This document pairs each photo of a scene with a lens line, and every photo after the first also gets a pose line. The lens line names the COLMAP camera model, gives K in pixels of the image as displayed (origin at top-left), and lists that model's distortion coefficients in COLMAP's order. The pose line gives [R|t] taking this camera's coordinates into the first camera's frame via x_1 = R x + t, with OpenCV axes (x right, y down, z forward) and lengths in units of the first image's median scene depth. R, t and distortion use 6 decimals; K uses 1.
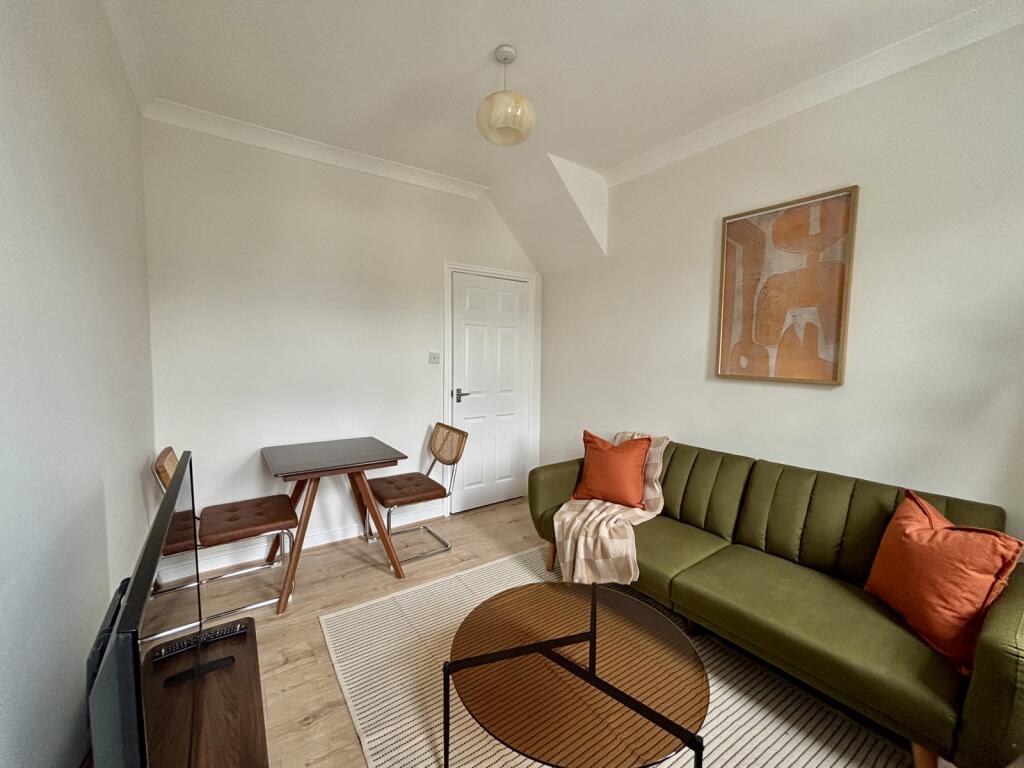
lens RADIAL K [[418.1, 0, 513.8], [0, 418.1, 384.3], [0, 0, 1]] dist [0.001262, 0.000152]
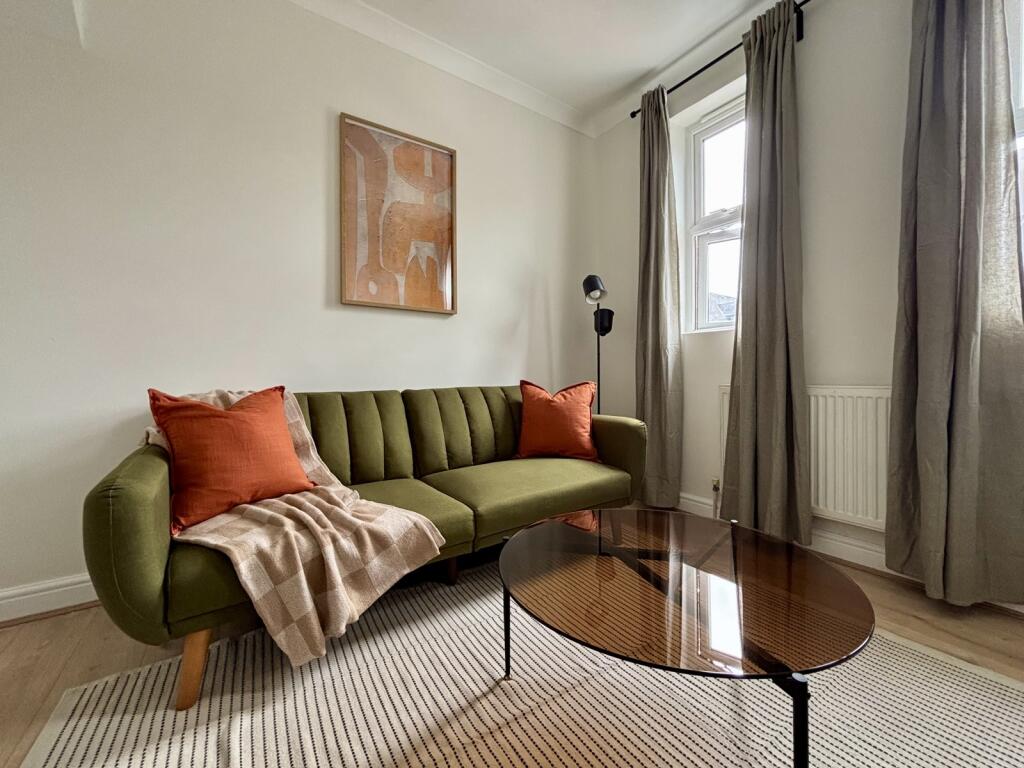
lens RADIAL K [[415.6, 0, 511.1], [0, 415.6, 381.9], [0, 0, 1]] dist [0.000449, -0.000046]
pose [[0.031627, -0.029743, 0.999057, -0.358371], [0.092143, 0.995387, 0.026717, 0.158746], [-0.995243, 0.091211, 0.034221, 0.723391]]
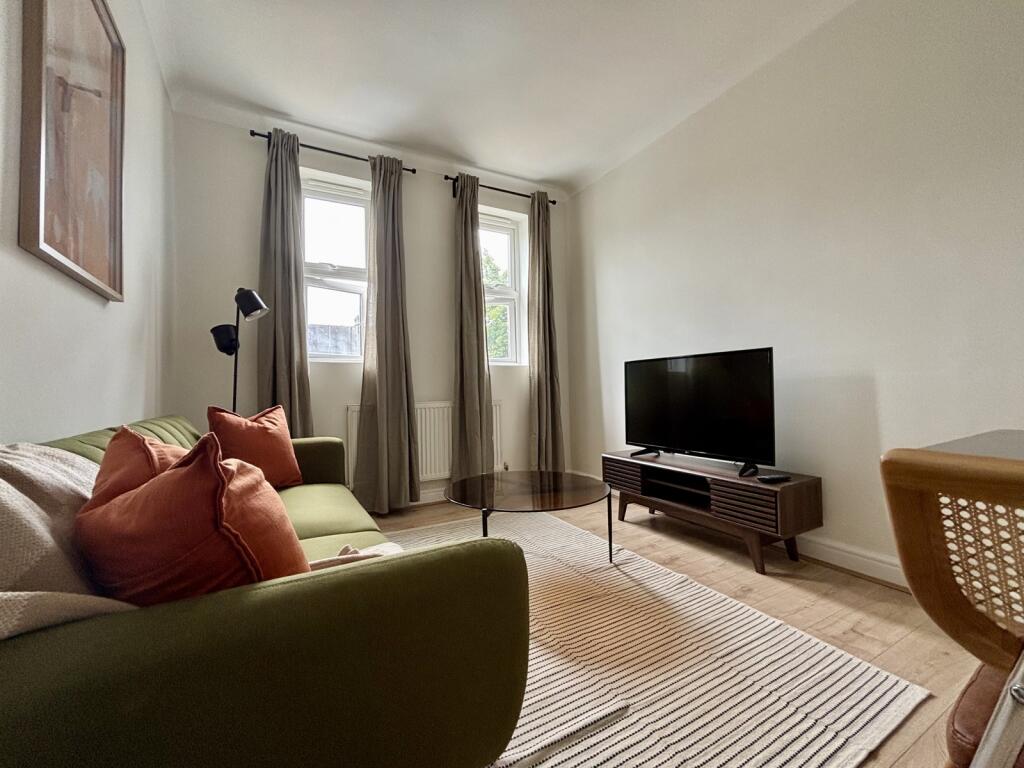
lens RADIAL K [[415.6, 0, 511.1], [0, 415.6, 381.9], [0, 0, 1]] dist [0.000449, -0.000046]
pose [[-0.992797, 0.008824, 0.119483, 0.012219], [0.017175, 0.997466, 0.069045, 0.090247], [-0.118571, 0.070599, -0.990433, 1.457852]]
